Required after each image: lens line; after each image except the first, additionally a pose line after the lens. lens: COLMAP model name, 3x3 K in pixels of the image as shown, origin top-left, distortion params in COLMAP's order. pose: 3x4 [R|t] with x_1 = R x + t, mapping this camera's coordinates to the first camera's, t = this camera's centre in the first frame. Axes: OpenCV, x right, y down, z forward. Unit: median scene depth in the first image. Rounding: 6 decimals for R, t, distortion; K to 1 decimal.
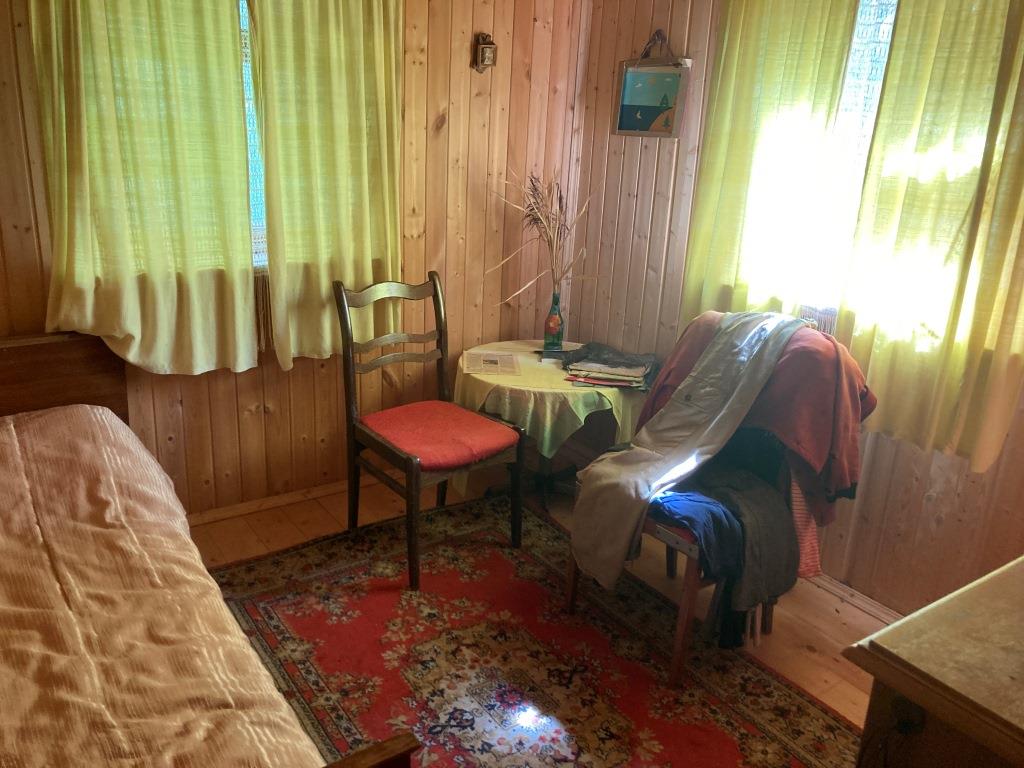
lens RADIAL K [[838.0, 0, 507.7], [0, 838.0, 383.3], [0, 0, 1]] dist [0.029172, -0.035040]
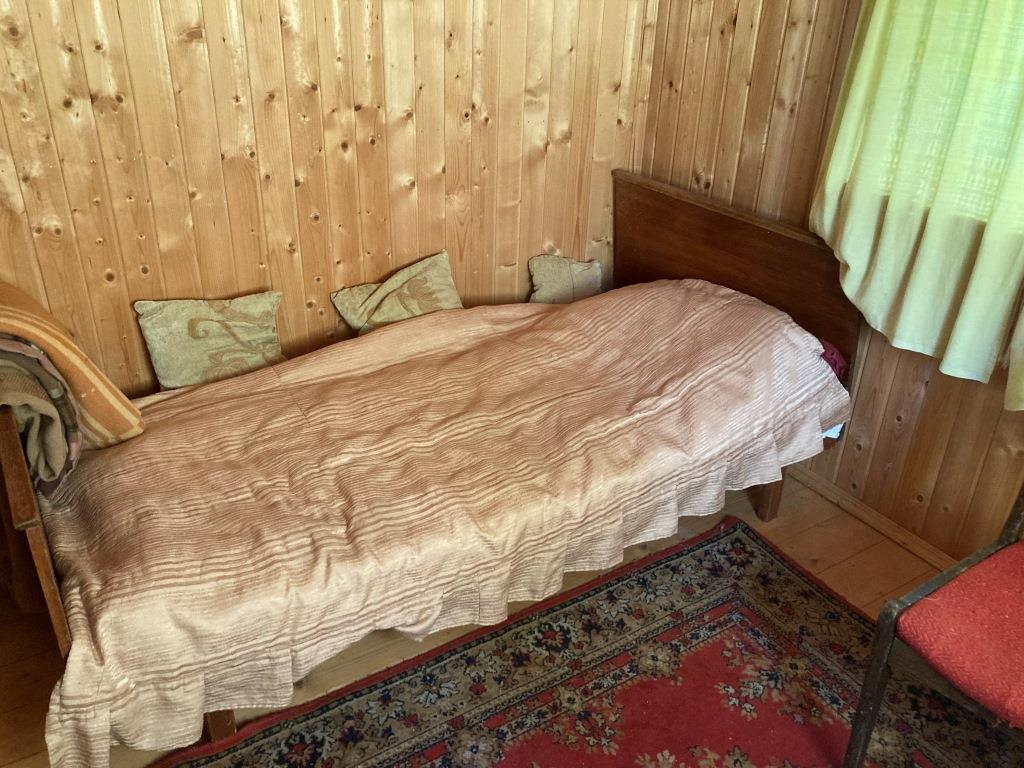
lens RADIAL K [[838.0, 0, 508.2], [0, 838.0, 384.8], [0, 0, 1]] dist [0.029172, -0.035040]
pose [[-0.049971, 0.430086, -0.901404, 0.355405], [-0.344203, 0.839823, 0.419786, -0.188762], [0.937564, 0.331244, 0.106070, 0.656814]]
